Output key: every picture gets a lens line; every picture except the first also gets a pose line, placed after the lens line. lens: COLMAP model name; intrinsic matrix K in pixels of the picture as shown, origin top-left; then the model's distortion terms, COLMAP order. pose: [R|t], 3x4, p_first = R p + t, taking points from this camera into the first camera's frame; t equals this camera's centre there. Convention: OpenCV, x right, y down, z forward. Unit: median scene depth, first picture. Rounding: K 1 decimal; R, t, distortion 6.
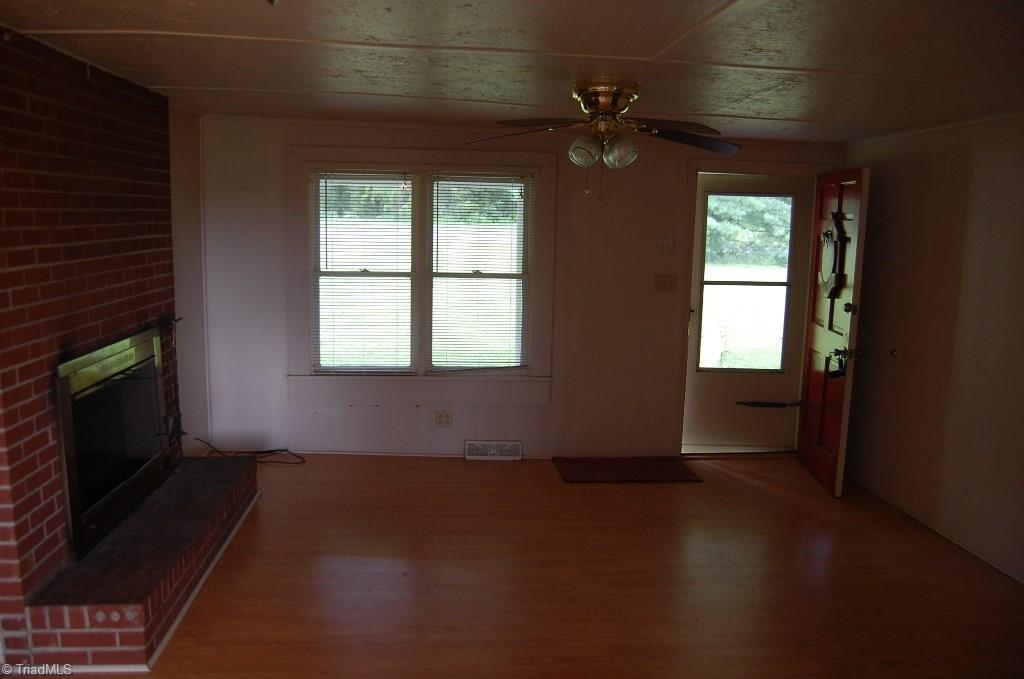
lens RADIAL K [[798.4, 0, 508.7], [0, 798.4, 342.6], [0, 0, 1]] dist [-0.098284, 0.035042]
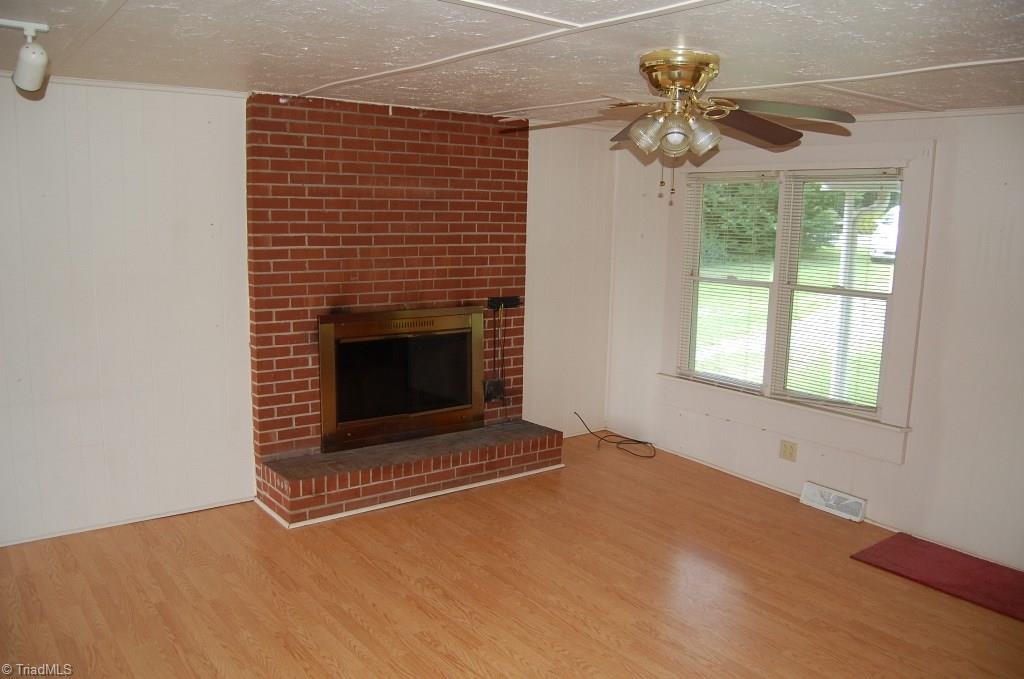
lens RADIAL K [[798.4, 0, 507.3], [0, 798.4, 339.5], [0, 0, 1]] dist [-0.098284, 0.035042]
pose [[0.537684, 0.118350, -0.834799, 0.556892], [-0.138982, 0.988996, 0.050695, -0.032753], [0.831613, 0.088764, 0.548217, 0.298490]]
